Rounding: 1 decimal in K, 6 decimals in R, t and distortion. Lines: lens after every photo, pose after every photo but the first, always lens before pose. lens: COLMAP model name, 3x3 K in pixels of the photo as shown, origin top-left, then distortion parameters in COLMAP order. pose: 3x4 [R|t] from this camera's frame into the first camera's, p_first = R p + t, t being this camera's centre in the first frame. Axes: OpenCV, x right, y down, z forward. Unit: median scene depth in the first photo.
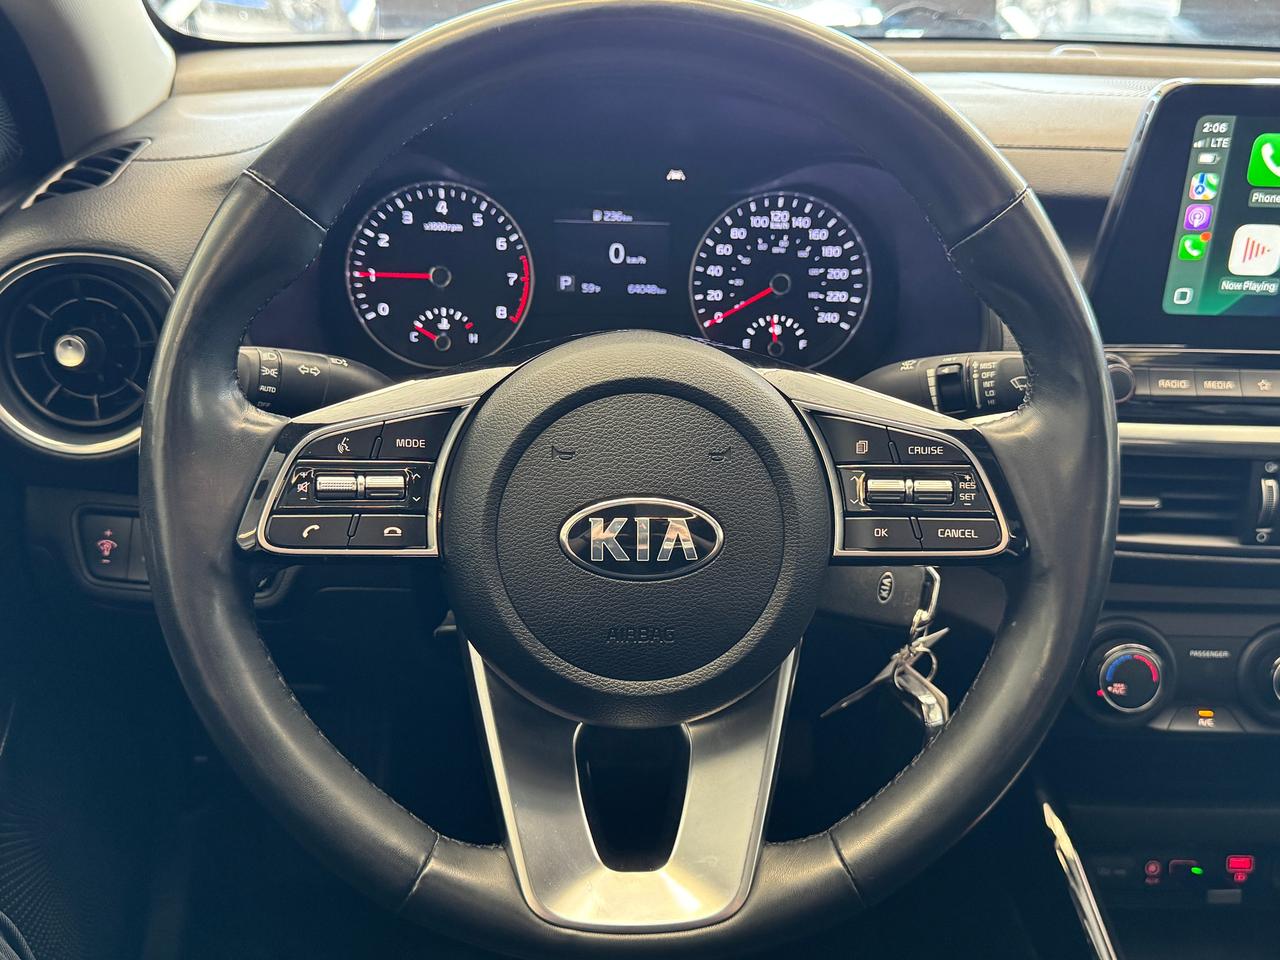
lens RADIAL K [[1250.1, 0, 640.0], [0, 1250.1, 480.0], [0, 0, 1]] dist [0.186461, -0.350030]
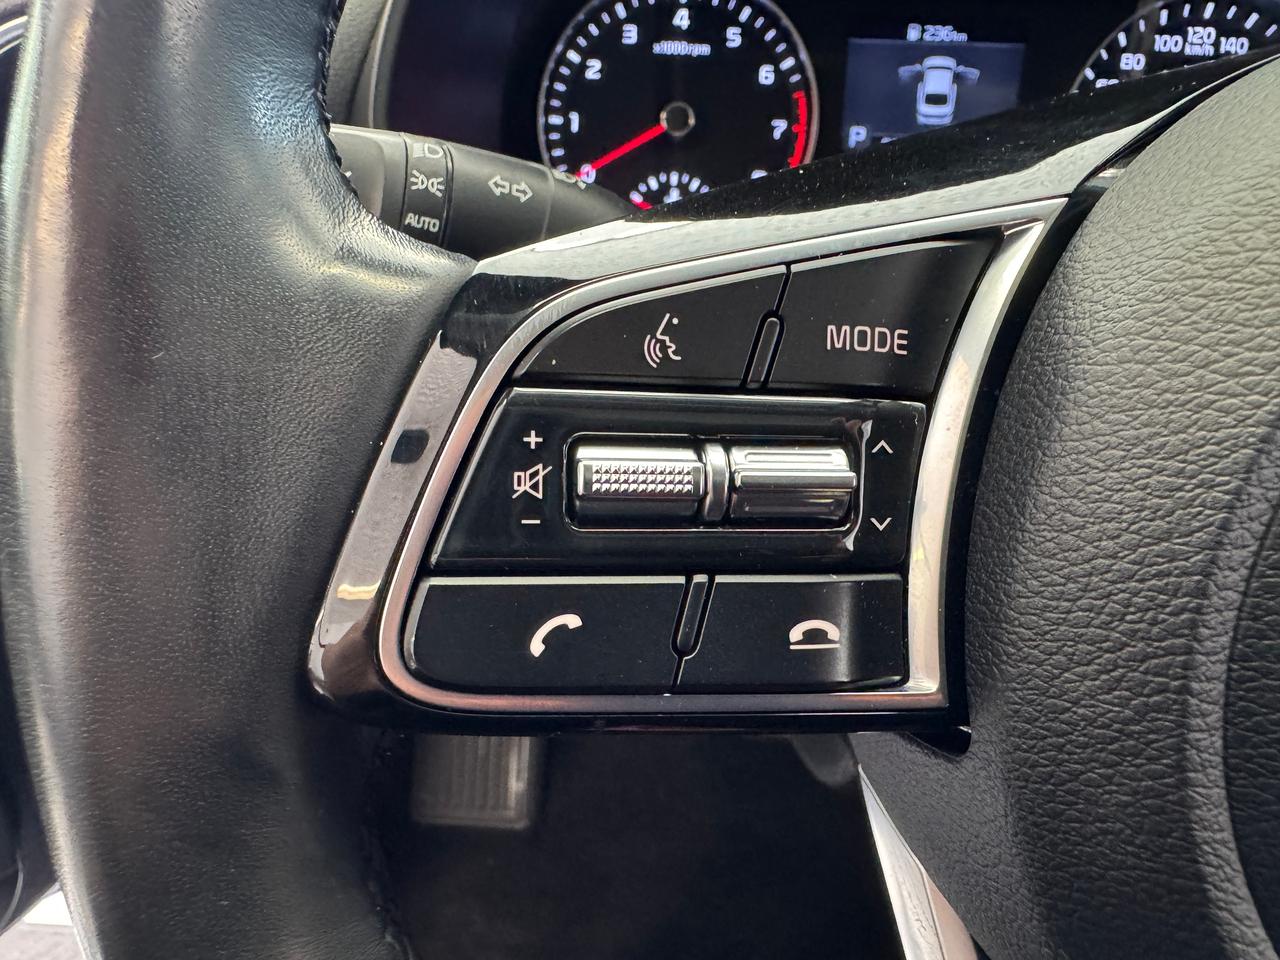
lens RADIAL K [[883.7, 0, 640.0], [0, 883.7, 480.0], [0, 0, 1]] dist [-0.003033, 0.000037]
pose [[0.998312, 0.034625, -0.046627, -0.149151], [-0.030872, 0.996402, 0.078935, -0.007150], [0.049192, -0.077363, 0.995789, 0.515067]]
